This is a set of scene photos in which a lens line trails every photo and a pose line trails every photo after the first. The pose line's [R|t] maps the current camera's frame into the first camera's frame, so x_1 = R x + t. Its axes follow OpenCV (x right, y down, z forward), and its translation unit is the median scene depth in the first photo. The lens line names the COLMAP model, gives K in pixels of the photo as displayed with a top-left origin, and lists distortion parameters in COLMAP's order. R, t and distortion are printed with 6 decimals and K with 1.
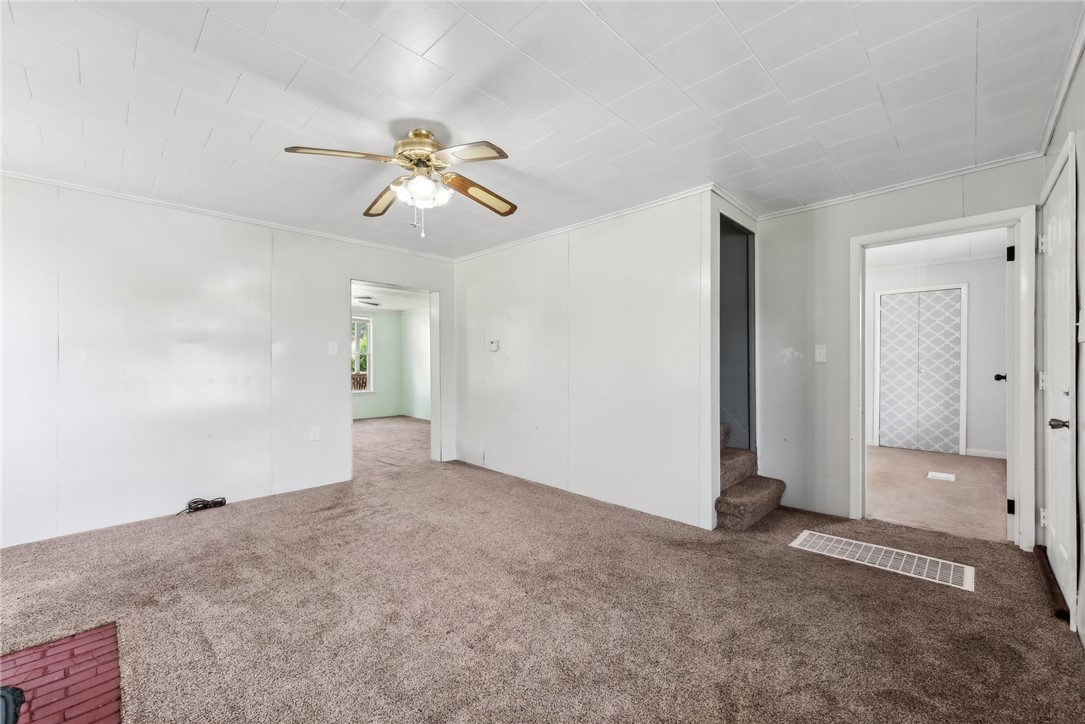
lens RADIAL K [[432.0, 0, 548.9], [0, 432.0, 362.0], [0, 0, 1]] dist [-0.000221, -0.000204]
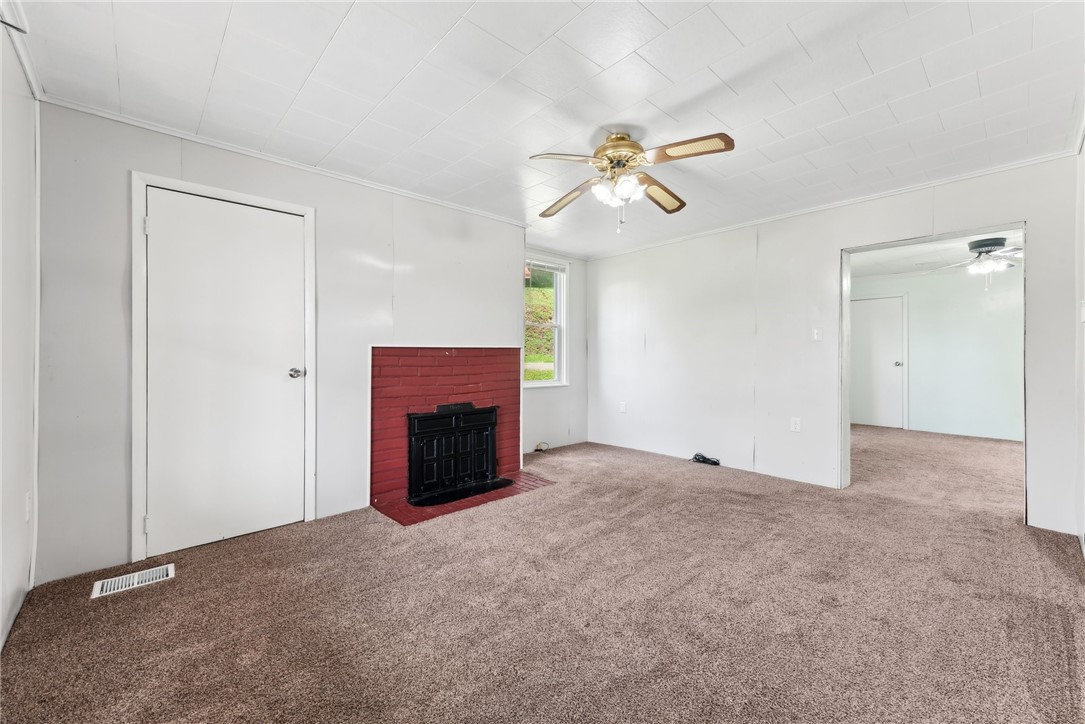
lens RADIAL K [[432.0, 0, 548.9], [0, 432.0, 362.0], [0, 0, 1]] dist [-0.000221, -0.000204]
pose [[-0.042085, 0.029392, -0.998682, 0.660735], [-0.003117, 0.999558, 0.029549, -0.006069], [0.999109, 0.004356, -0.041974, 0.725239]]
